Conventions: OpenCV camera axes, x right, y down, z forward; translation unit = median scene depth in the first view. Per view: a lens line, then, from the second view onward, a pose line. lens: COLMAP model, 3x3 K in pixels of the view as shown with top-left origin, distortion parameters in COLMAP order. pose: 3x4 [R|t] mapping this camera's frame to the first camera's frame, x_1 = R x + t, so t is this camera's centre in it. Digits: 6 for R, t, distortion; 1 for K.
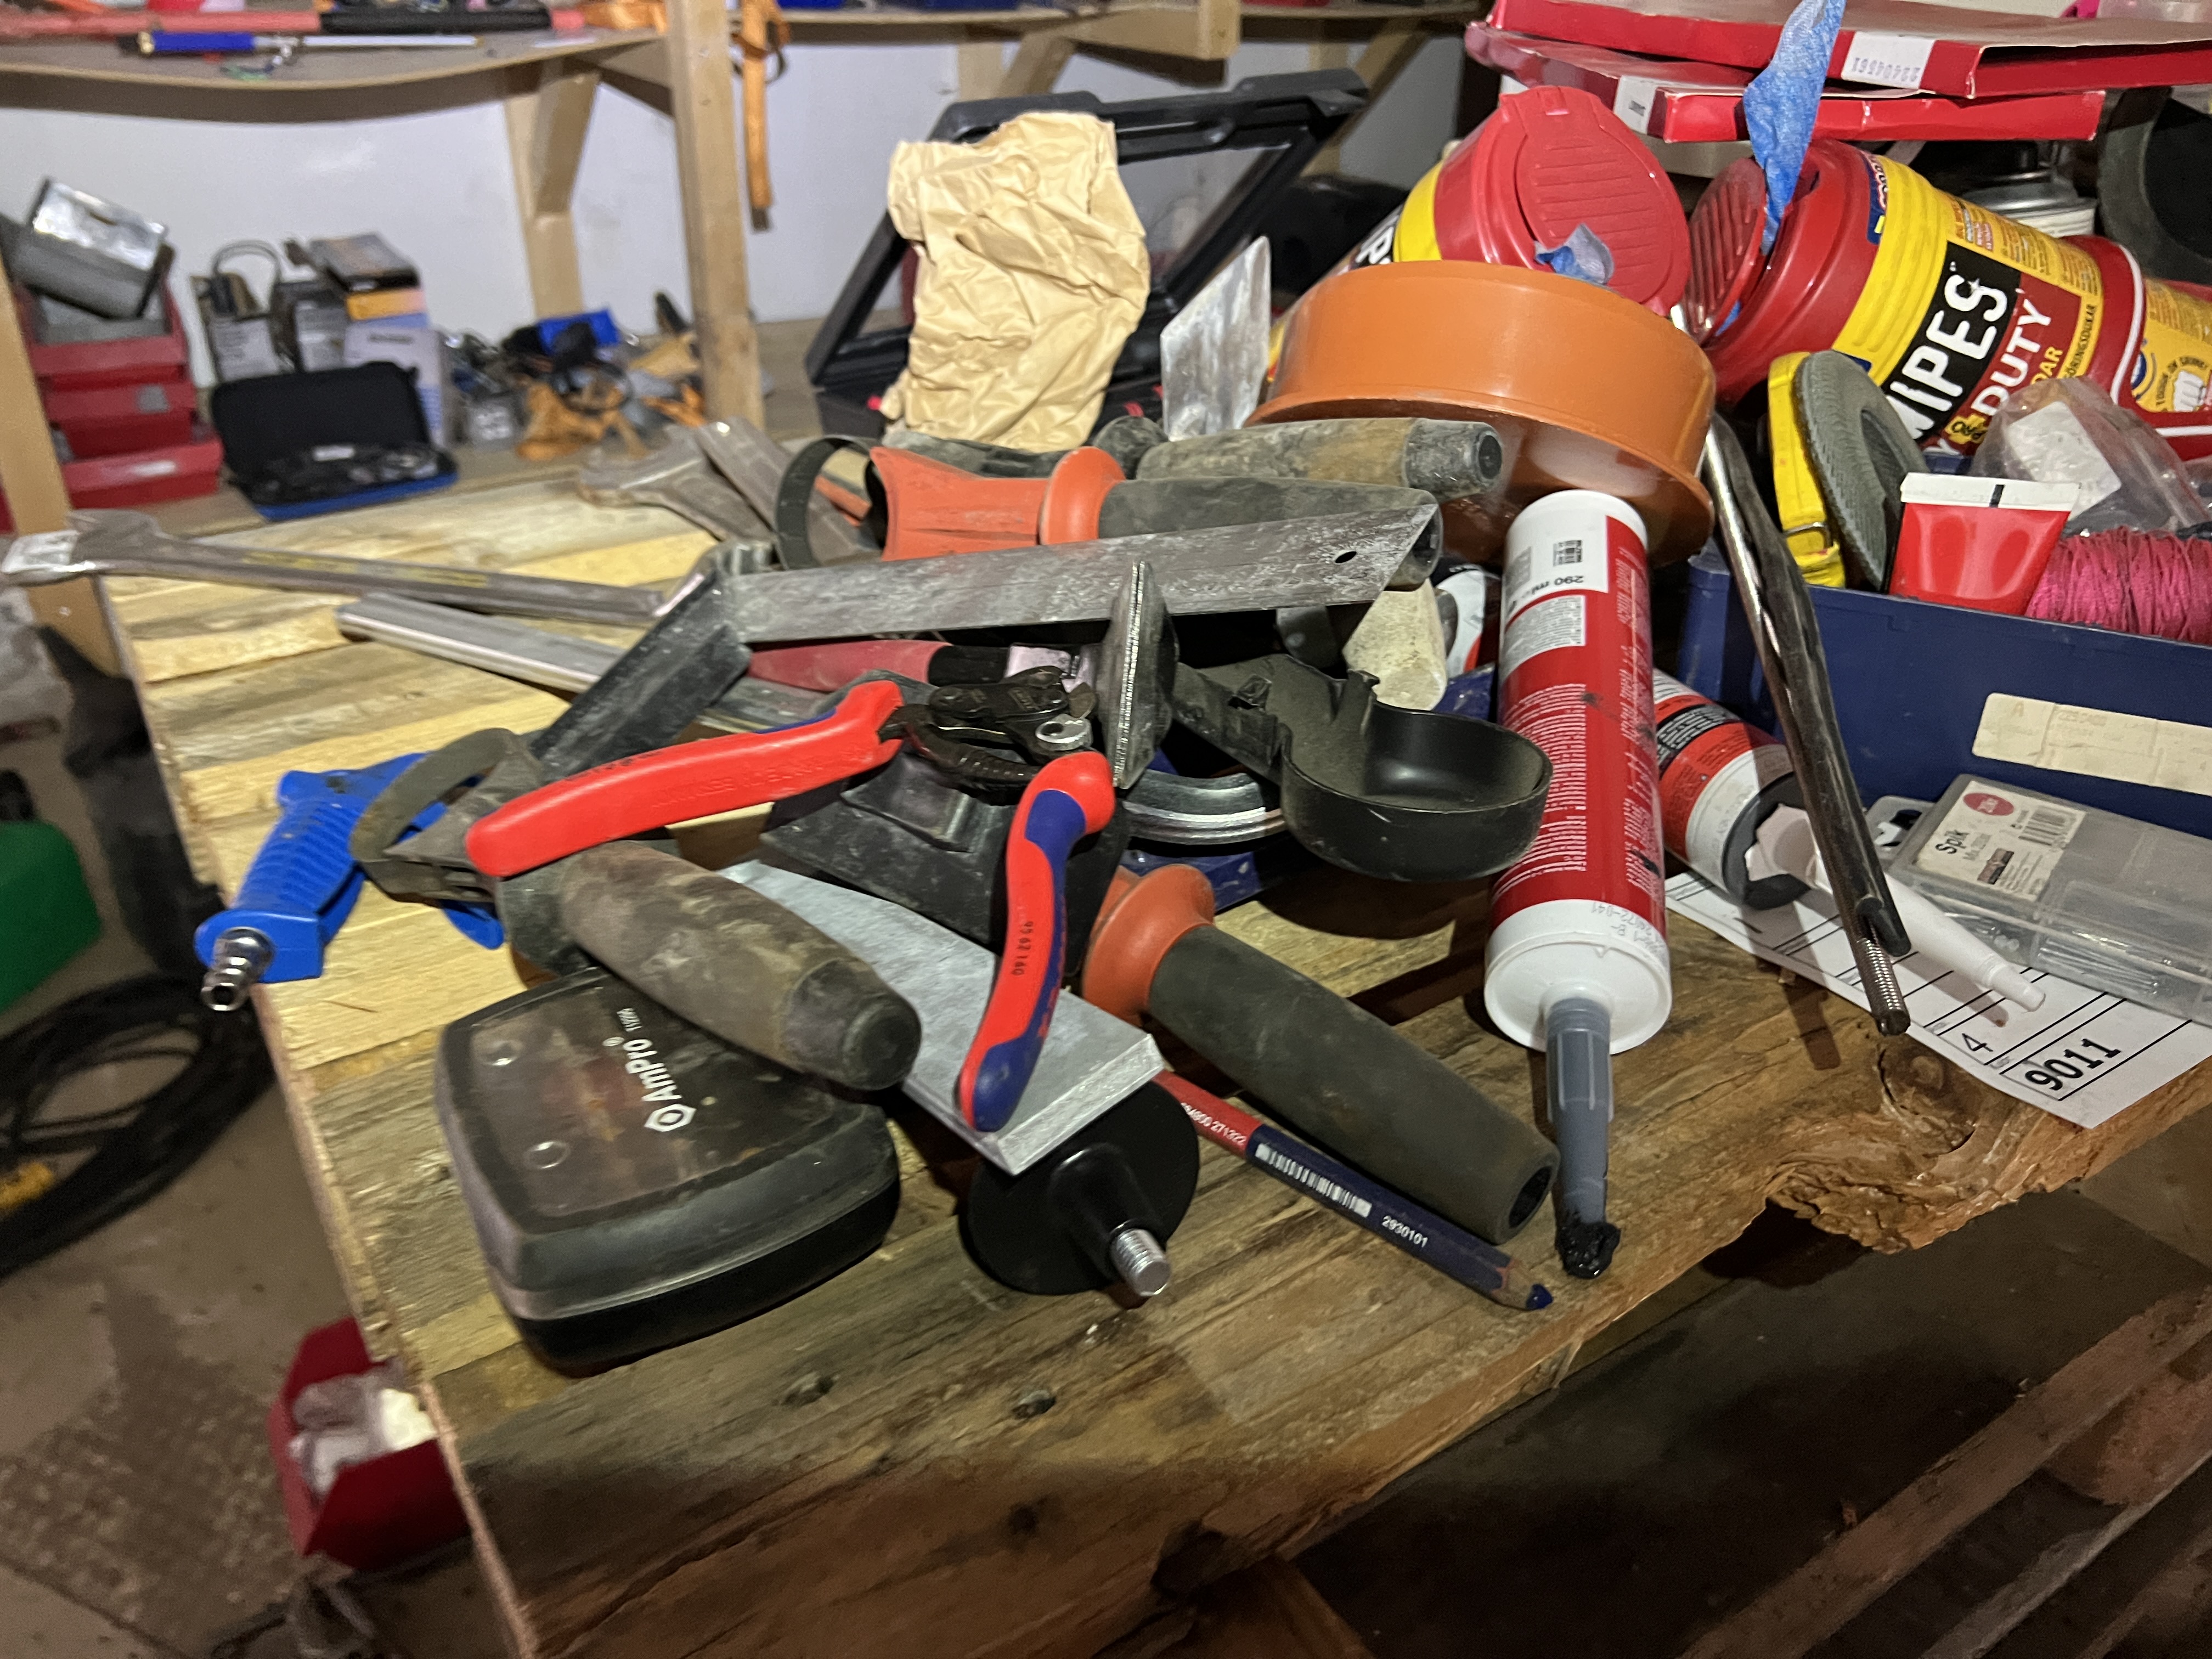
lens RADIAL K [[1649.7, 0, 1098.5], [0, 1649.7, 805.0], [0, 0, 1]] dist [0.036936, -0.063067]
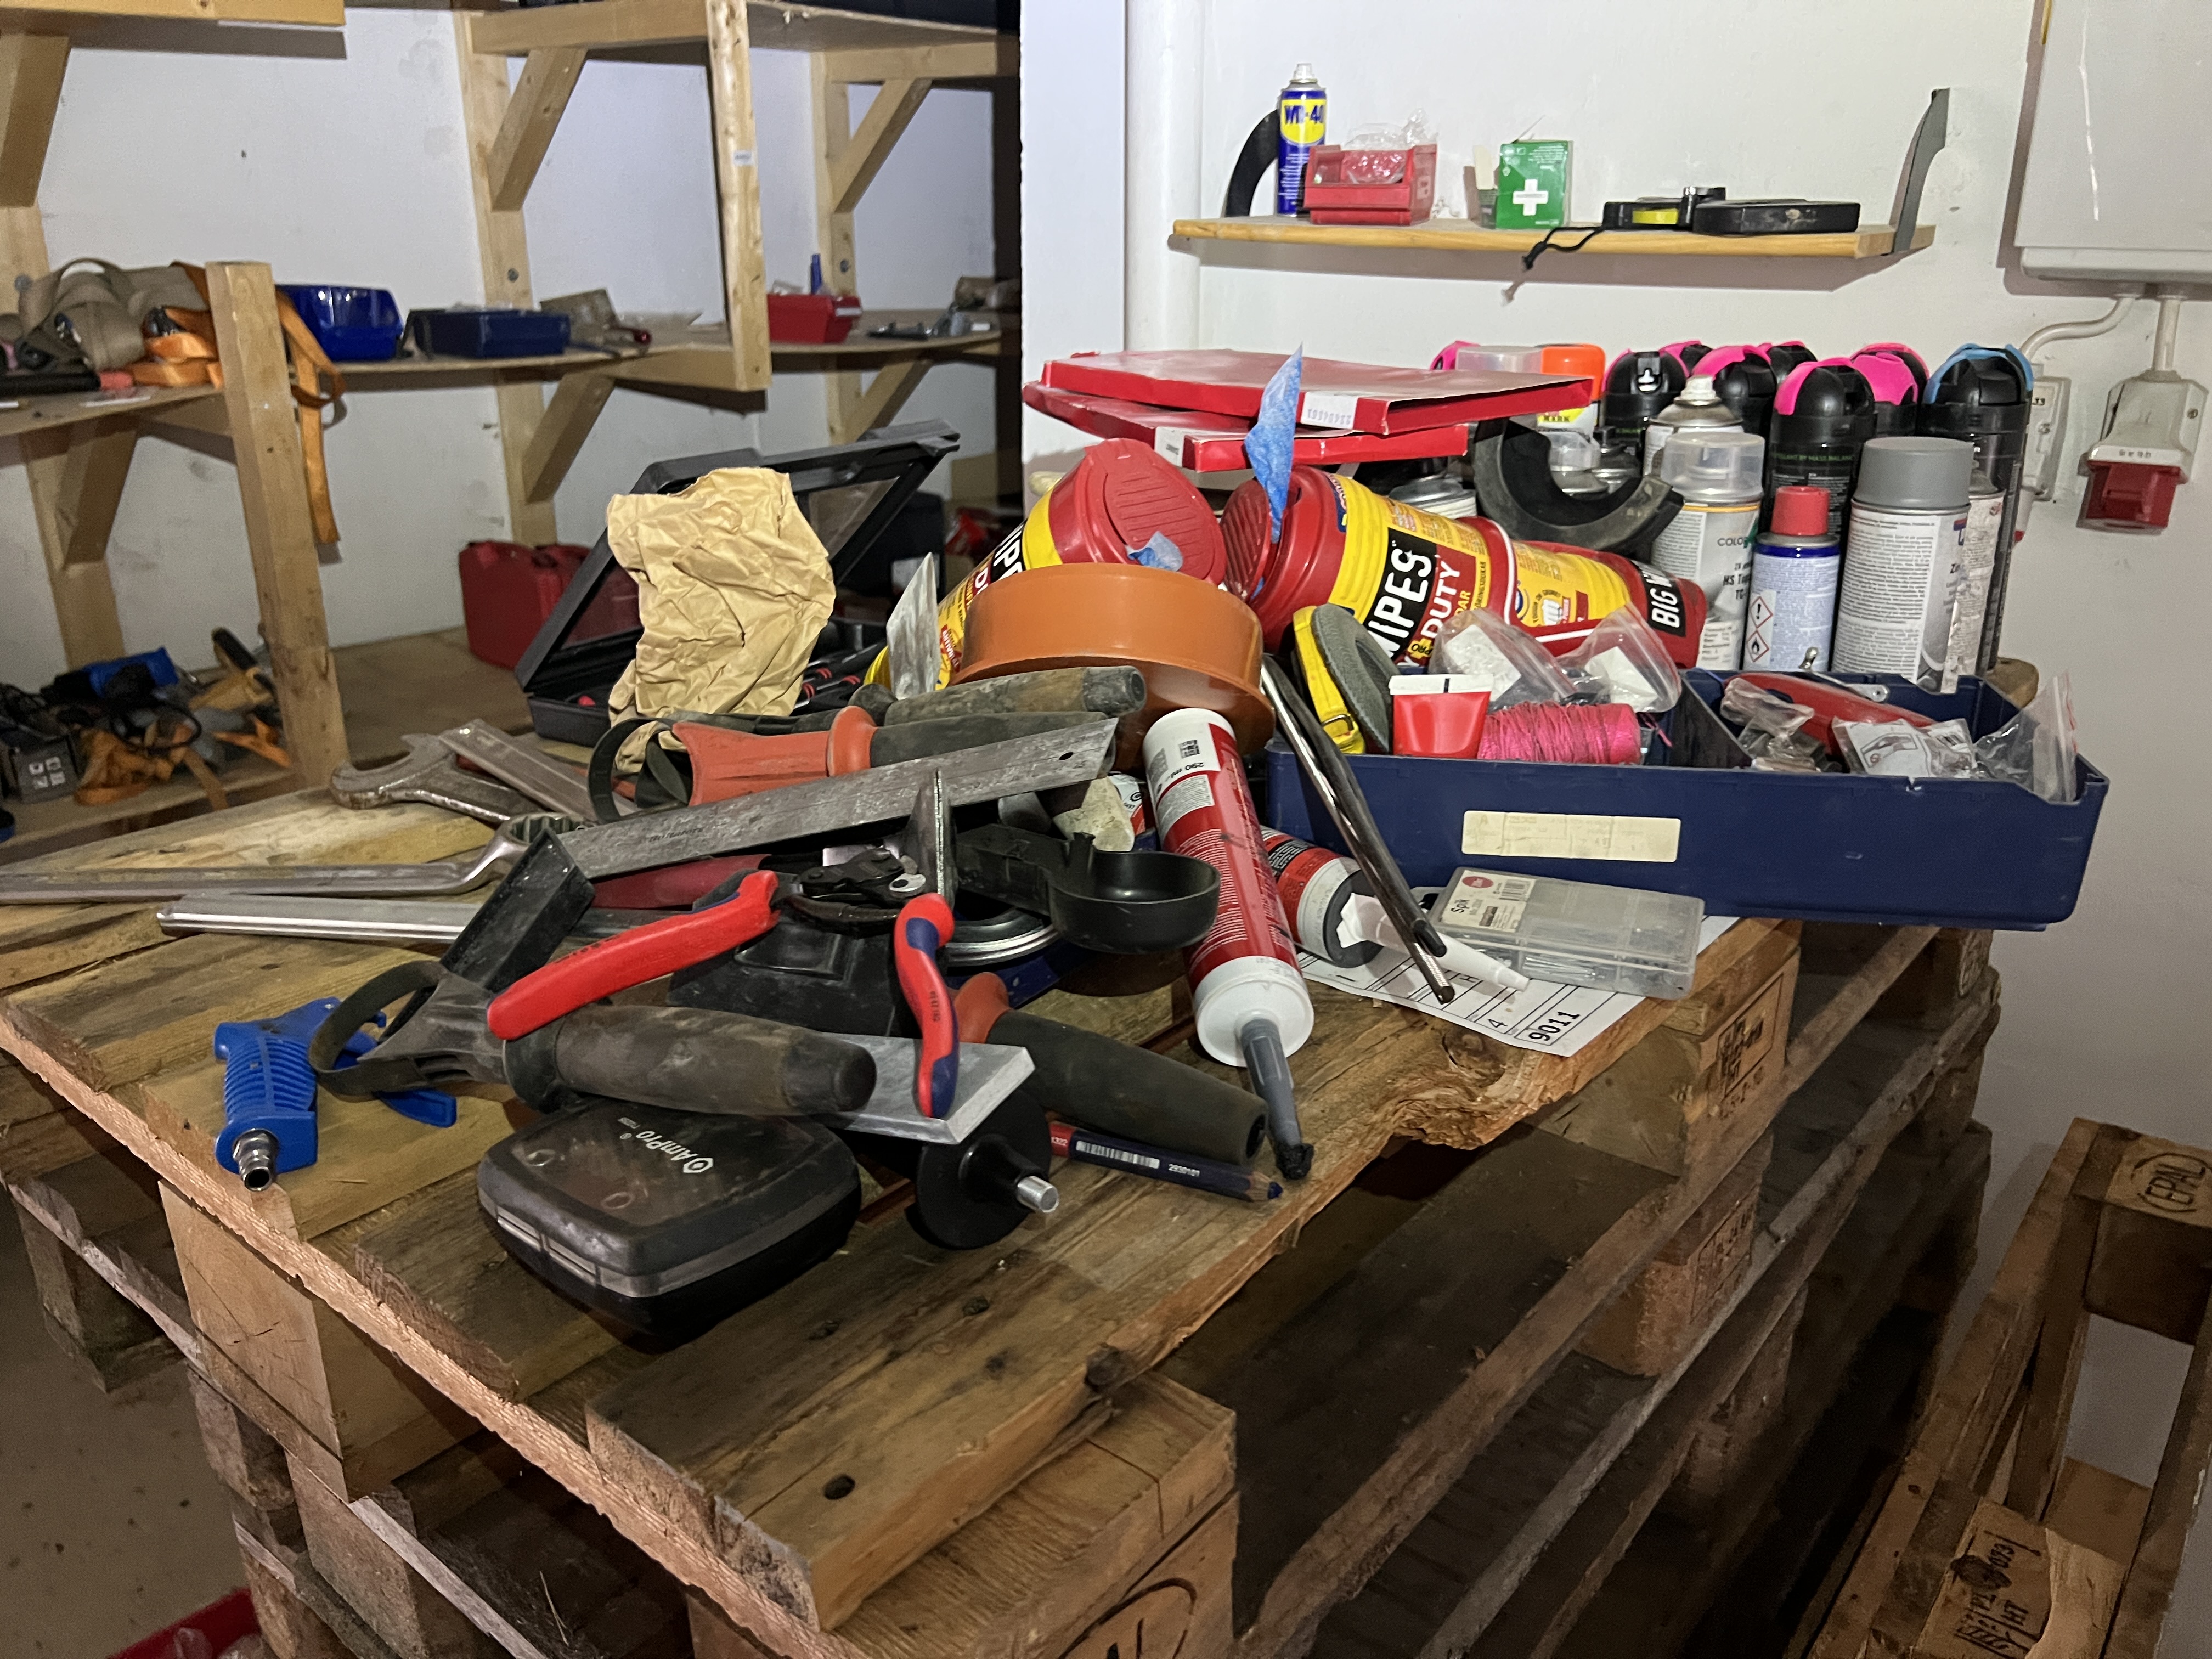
lens RADIAL K [[1649.7, 0, 1098.5], [0, 1649.7, 805.0], [0, 0, 1]] dist [0.036936, -0.063067]
pose [[0.957152, -0.102328, 0.270902, -0.167097], [0.145917, 0.978471, -0.145956, 0.084228], [-0.250135, 0.179231, 0.951477, -0.308415]]
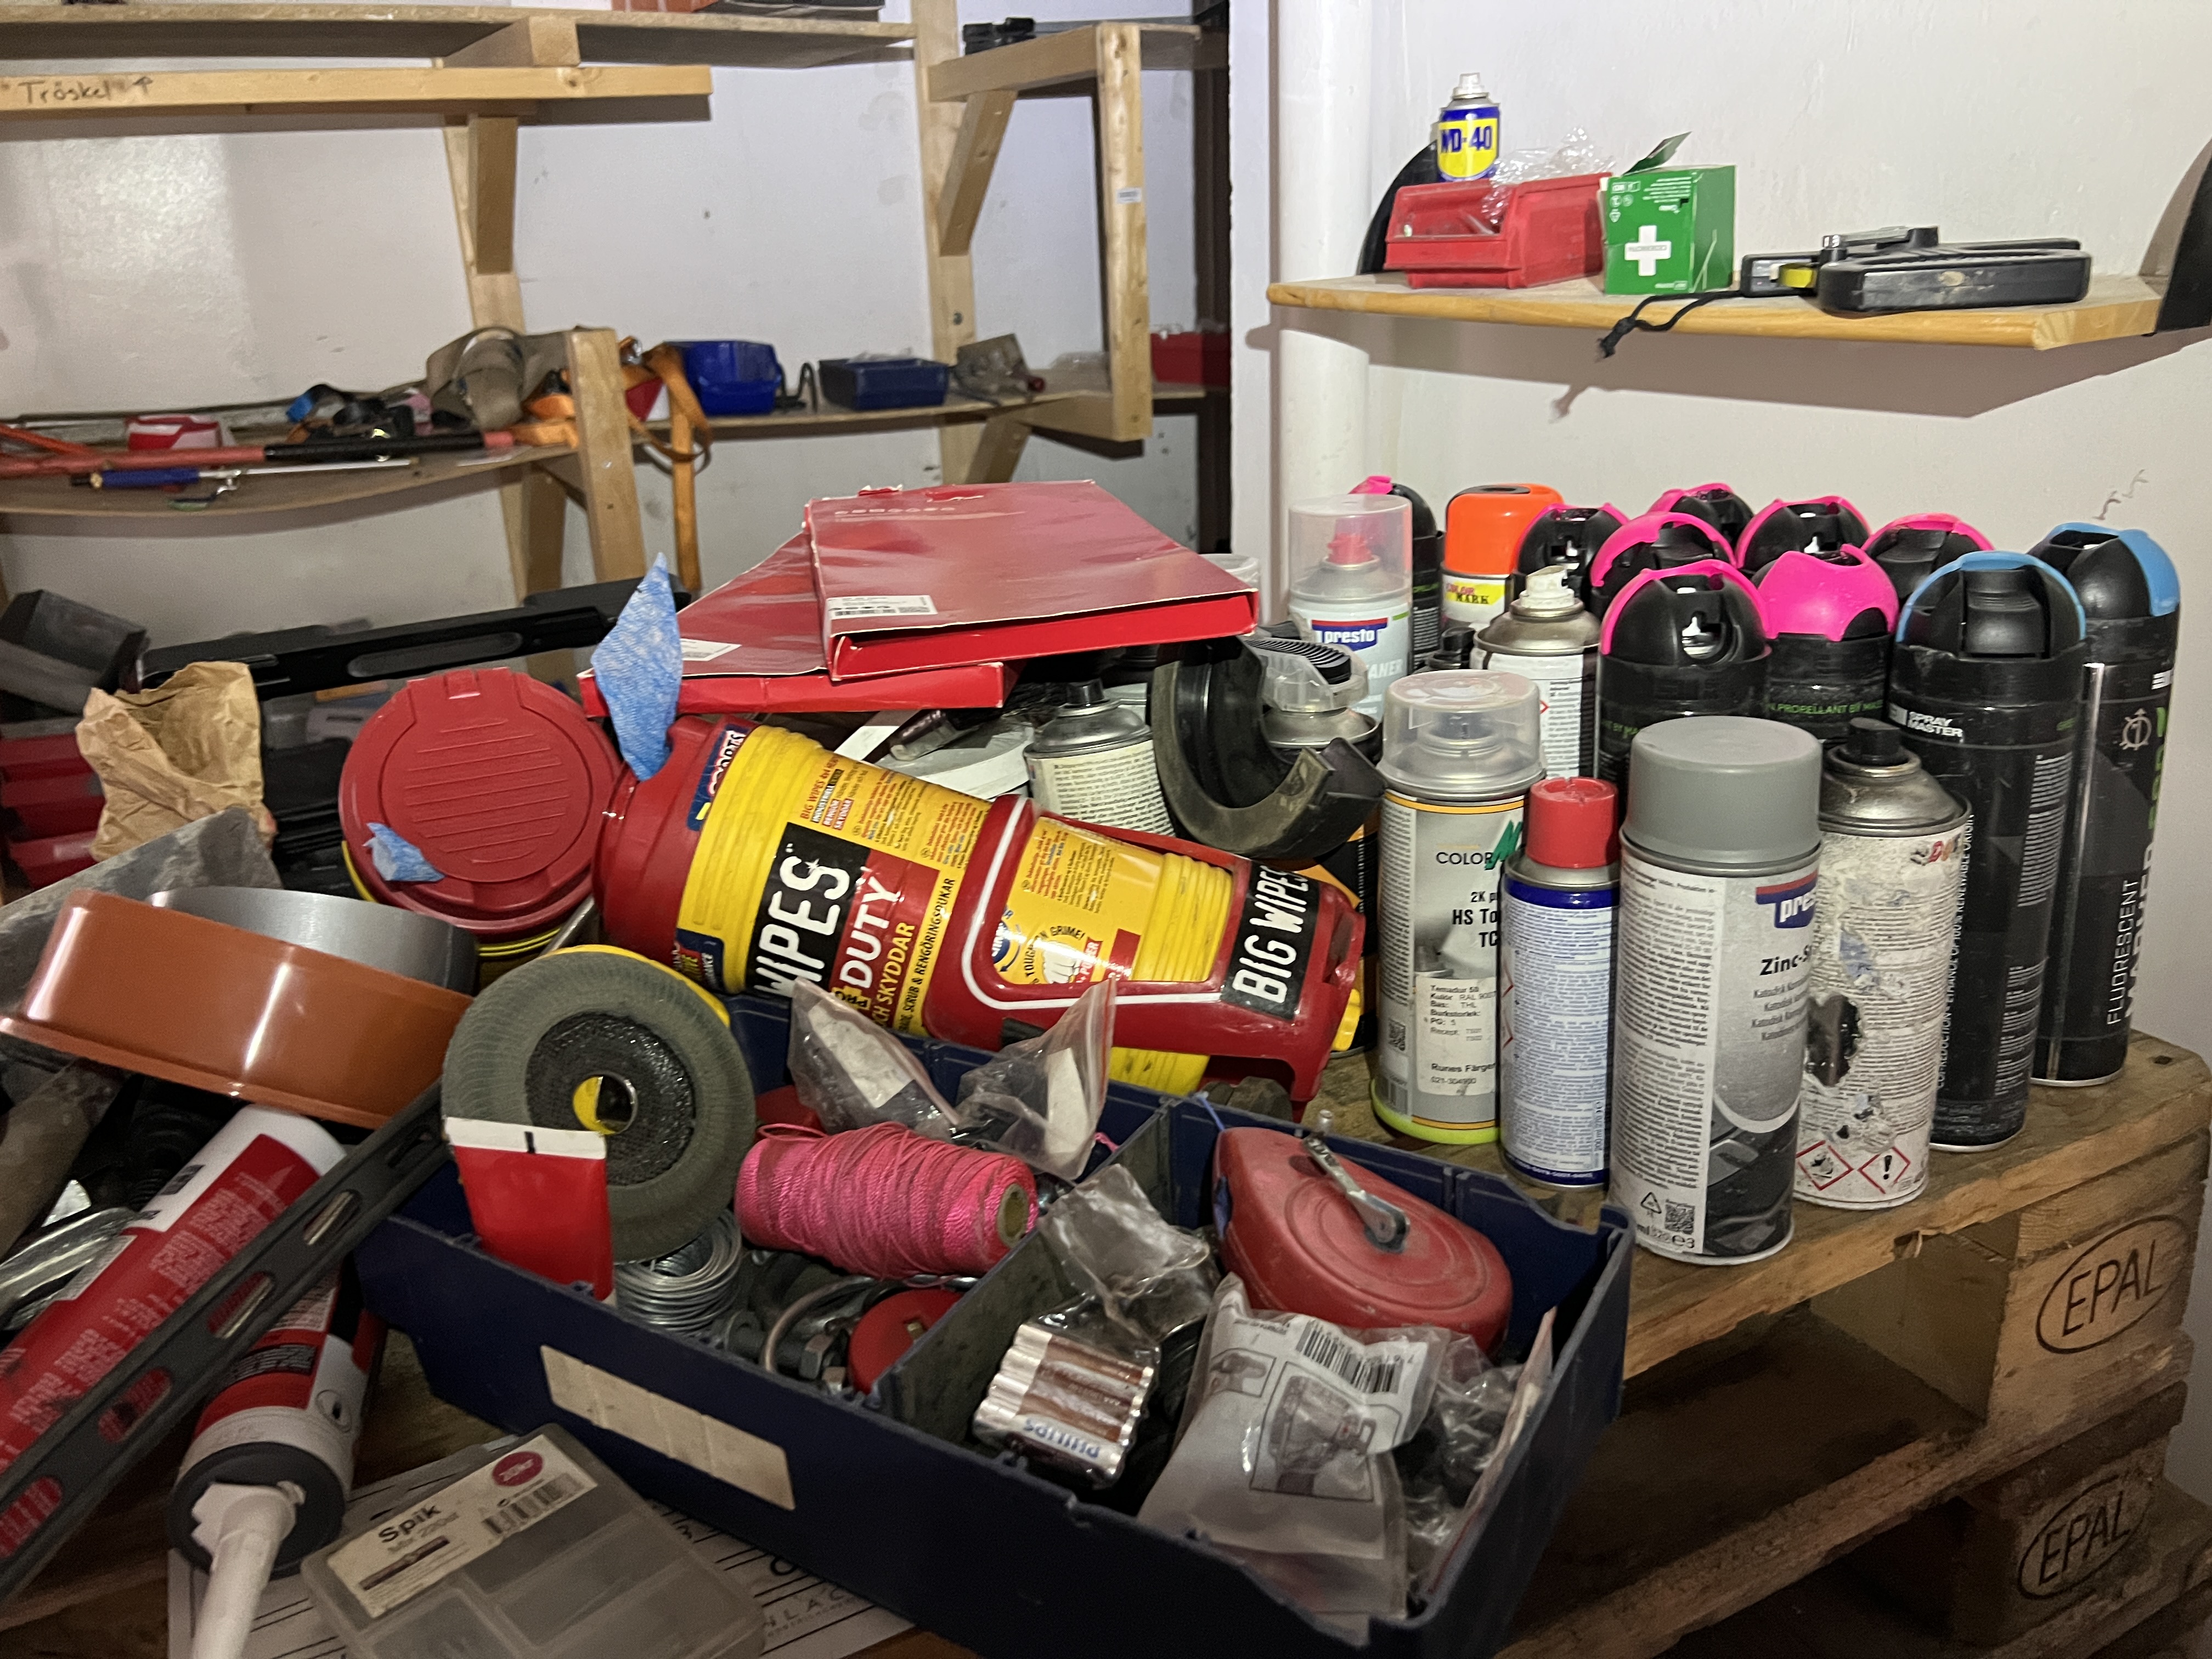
lens RADIAL K [[1649.7, 0, 1098.5], [0, 1649.7, 805.0], [0, 0, 1]] dist [0.036936, -0.063067]
pose [[0.992079, -0.009465, -0.125261, 0.843753], [-0.012305, 0.985041, -0.171882, -0.182964], [0.125014, 0.172061, 0.977122, 0.035414]]
